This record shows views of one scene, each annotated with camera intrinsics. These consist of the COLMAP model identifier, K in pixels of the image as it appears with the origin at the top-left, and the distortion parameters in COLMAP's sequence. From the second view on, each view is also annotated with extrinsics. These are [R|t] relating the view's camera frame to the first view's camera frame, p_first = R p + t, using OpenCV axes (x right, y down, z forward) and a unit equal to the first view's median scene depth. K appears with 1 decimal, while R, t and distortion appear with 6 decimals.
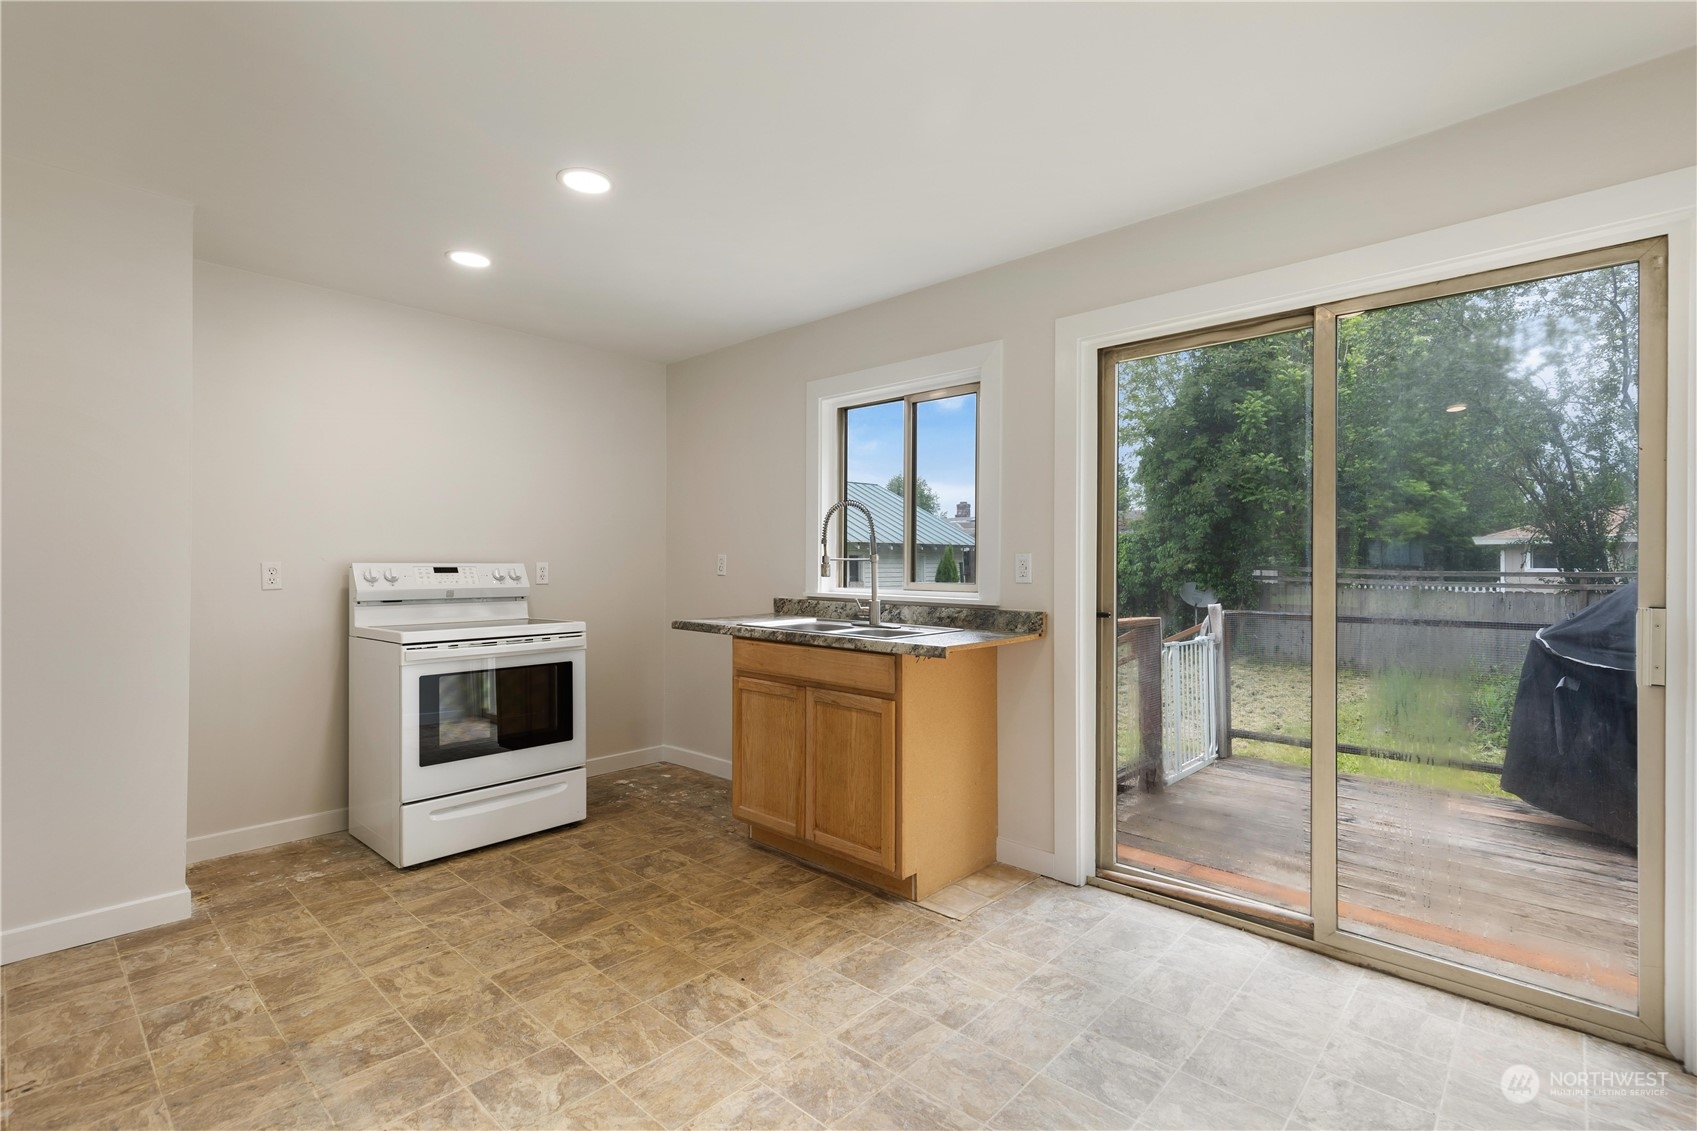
lens RADIAL K [[783.9, 0, 849.7], [0, 783.9, 560.5], [0, 0, 1]] dist [0.007575, -0.000755]
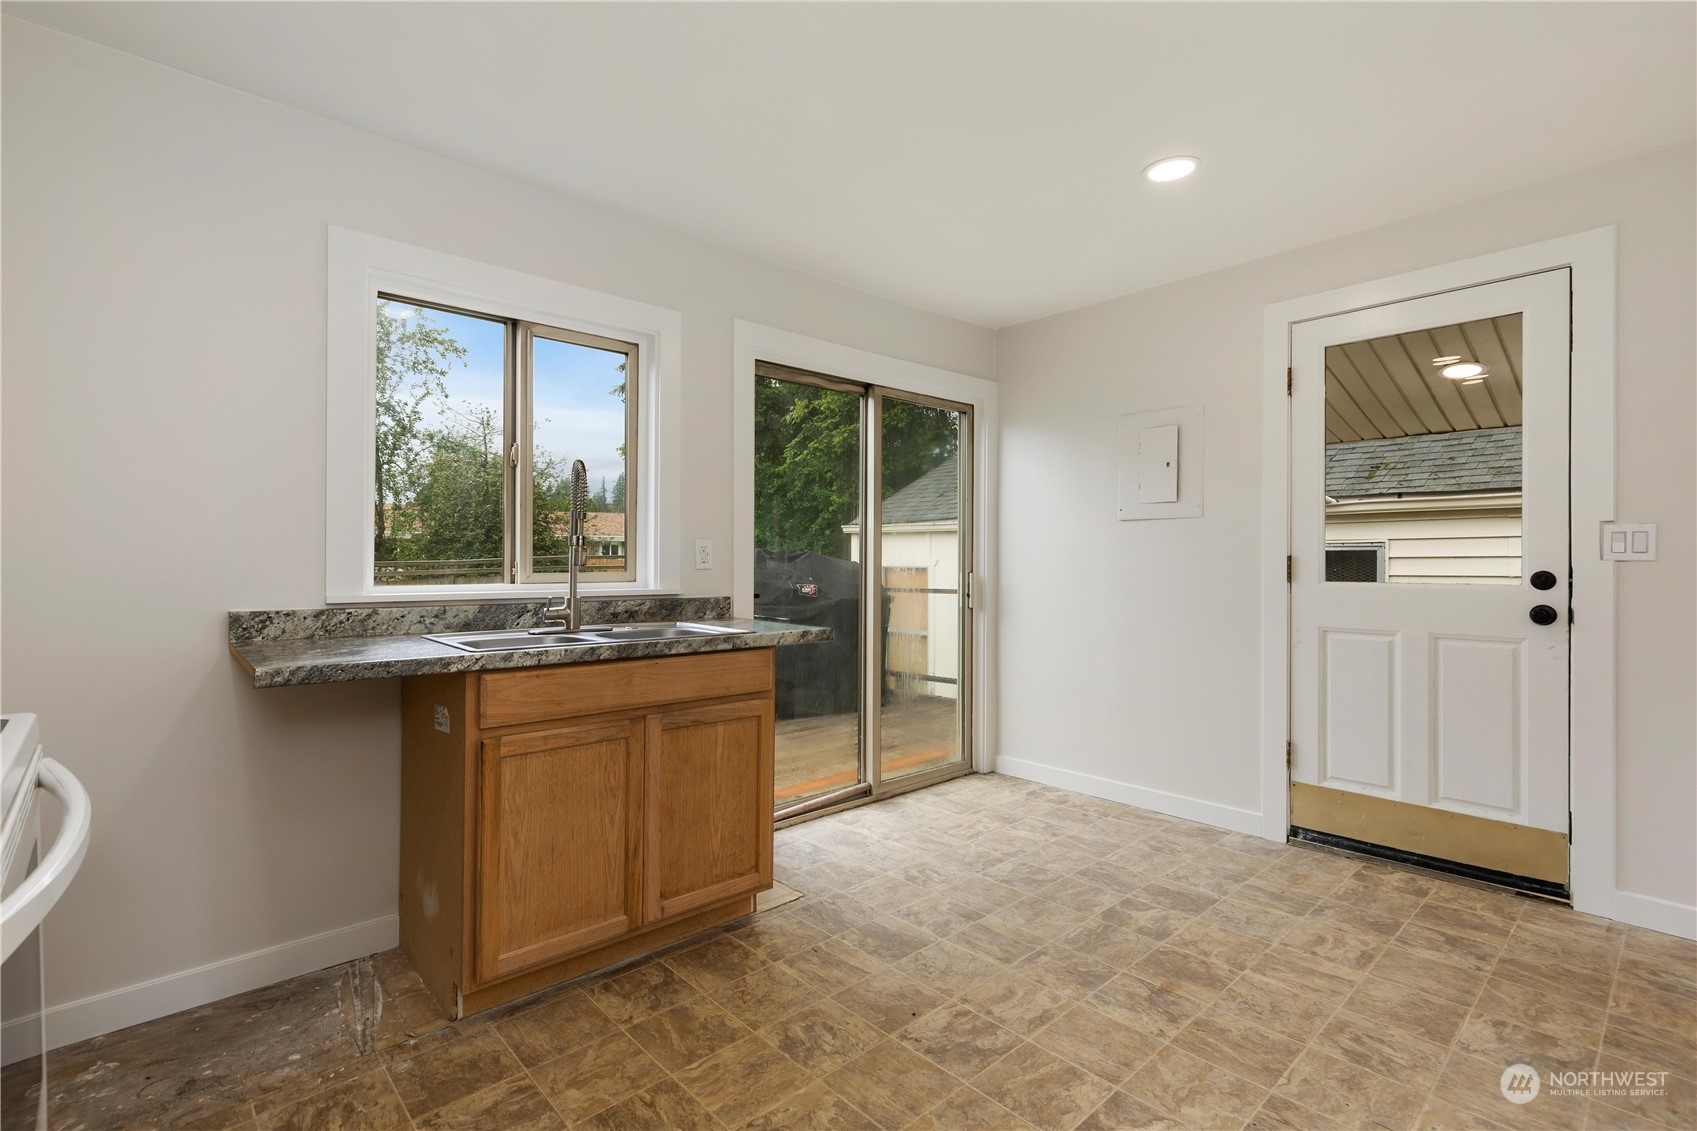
lens RADIAL K [[783.9, 0, 849.7], [0, 783.9, 560.5], [0, 0, 1]] dist [0.007575, -0.000755]
pose [[0.077112, -0.003788, 0.997015, -0.763843], [-0.005375, 0.999977, 0.004215, 0.012707], [-0.997008, -0.005684, 0.077090, 0.750115]]
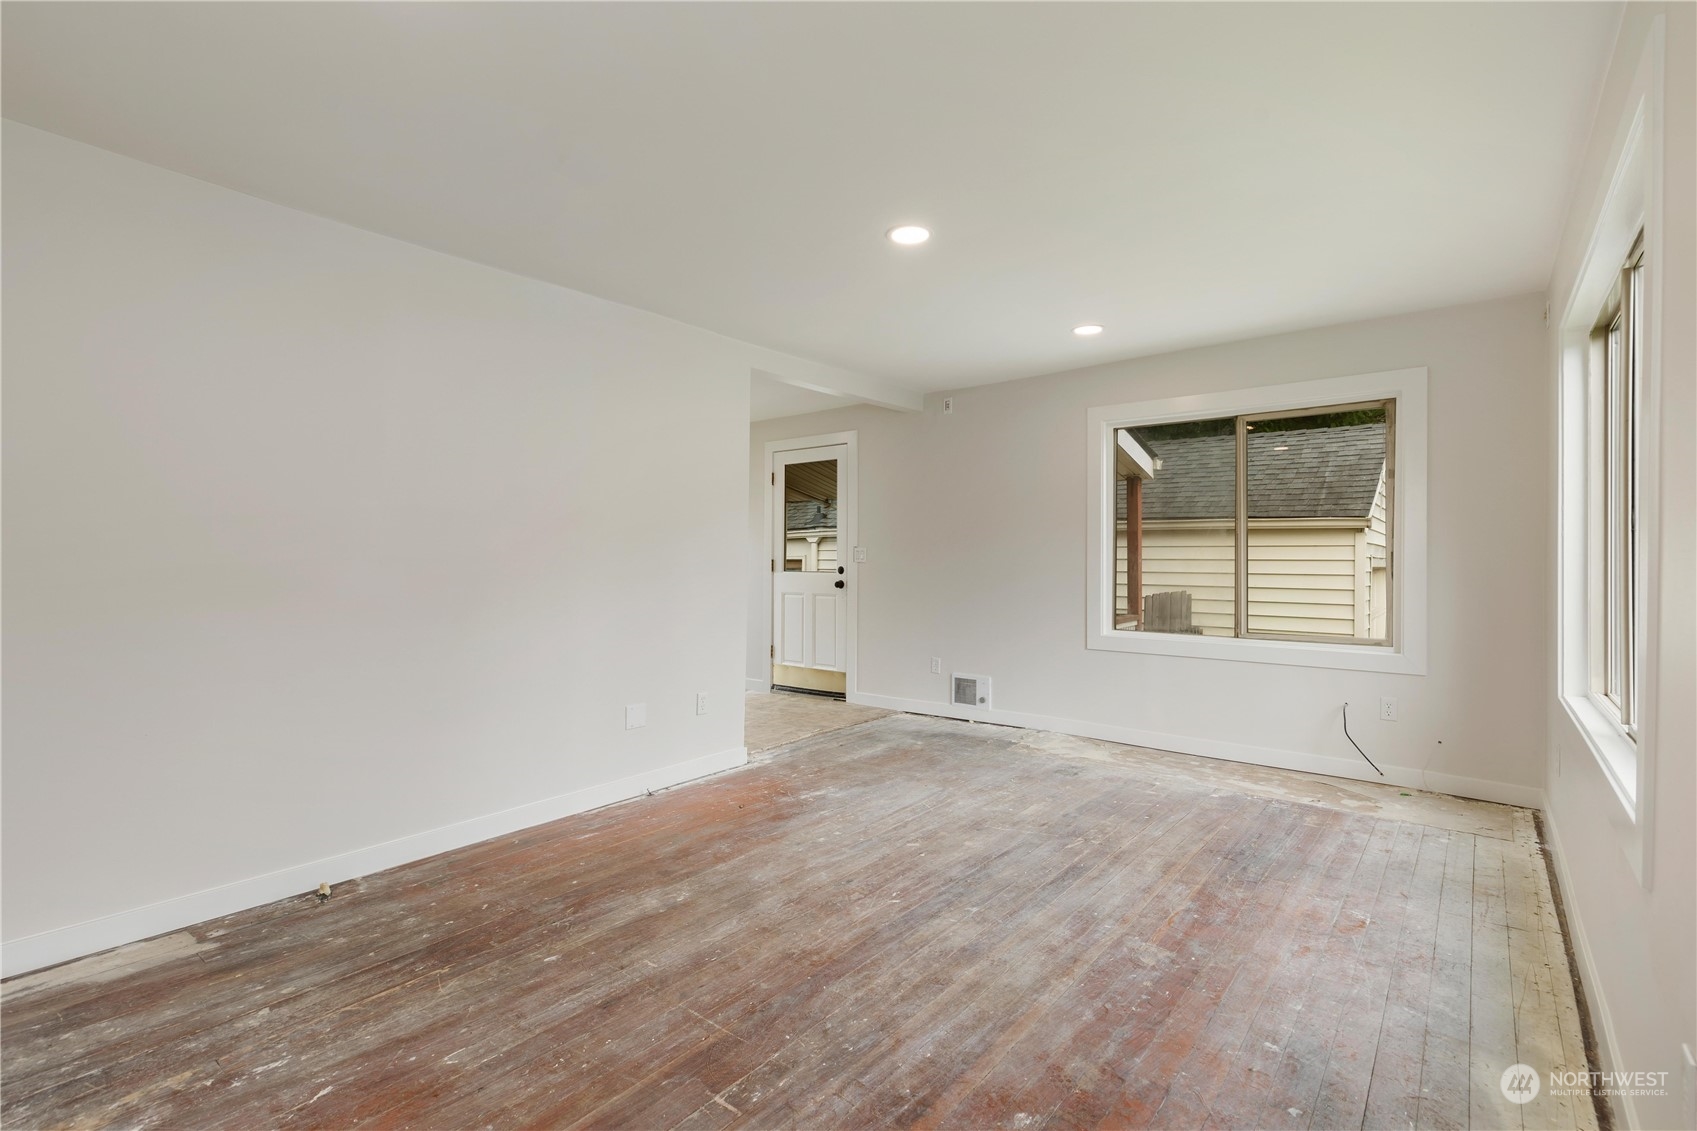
lens RADIAL K [[783.9, 0, 849.7], [0, 783.9, 560.5], [0, 0, 1]] dist [0.007575, -0.000755]
pose [[-0.078863, -0.003617, 0.996879, -1.936786], [-0.011688, 0.999928, 0.002704, 0.002780], [-0.996817, -0.011439, -0.078900, 0.203221]]
